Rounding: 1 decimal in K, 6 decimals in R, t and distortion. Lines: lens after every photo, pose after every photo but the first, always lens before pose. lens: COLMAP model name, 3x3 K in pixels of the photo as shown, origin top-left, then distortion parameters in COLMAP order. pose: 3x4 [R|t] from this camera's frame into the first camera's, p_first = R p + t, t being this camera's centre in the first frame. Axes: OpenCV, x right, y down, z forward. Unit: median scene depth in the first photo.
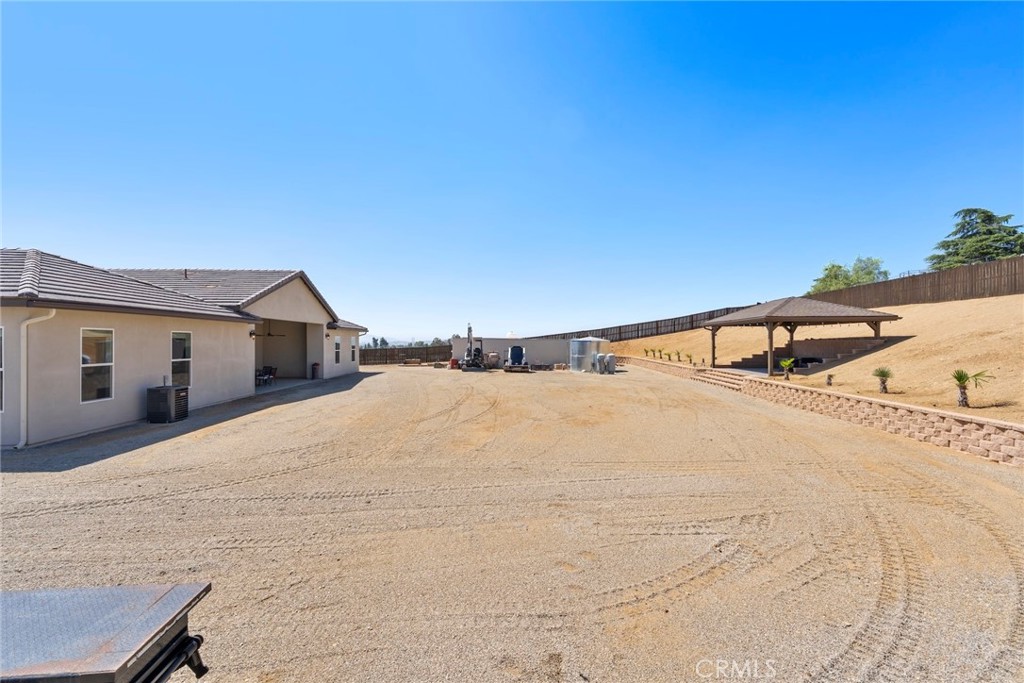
lens RADIAL K [[417.3, 0, 513.5], [0, 417.3, 340.5], [0, 0, 1]] dist [0.002685, -0.001372]
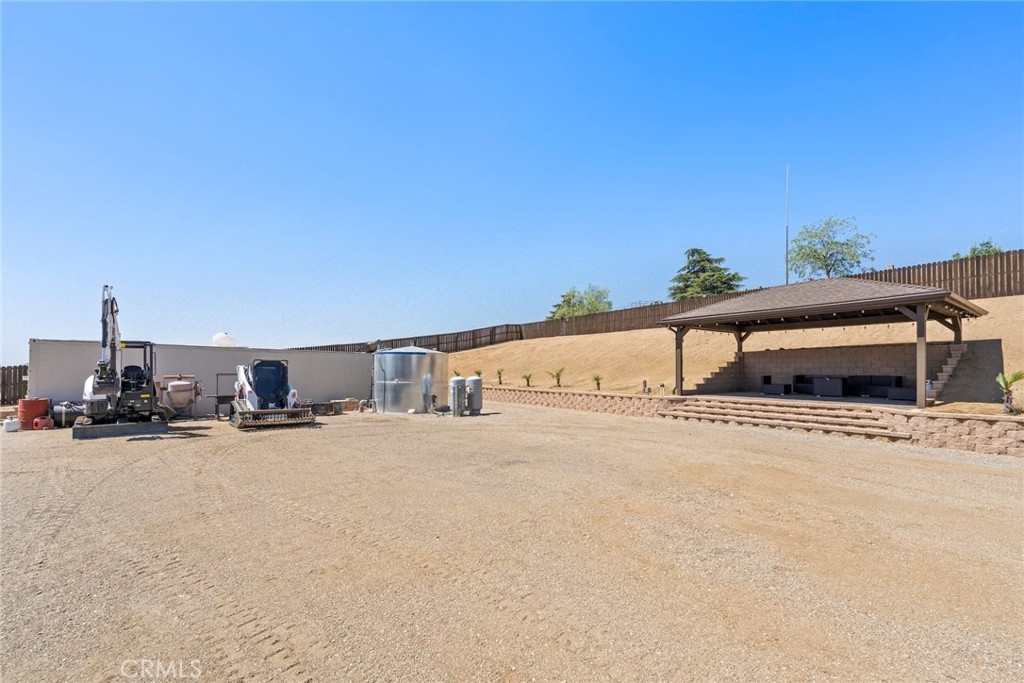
lens RADIAL K [[417.3, 0, 503.1], [0, 417.3, 361.9], [0, 0, 1]] dist [0.002685, -0.001372]
pose [[0.764988, 0.010341, 0.643961, -0.076233], [-0.000380, 0.999878, -0.015606, 0.020520], [-0.644044, 0.011693, 0.764899, 0.537169]]
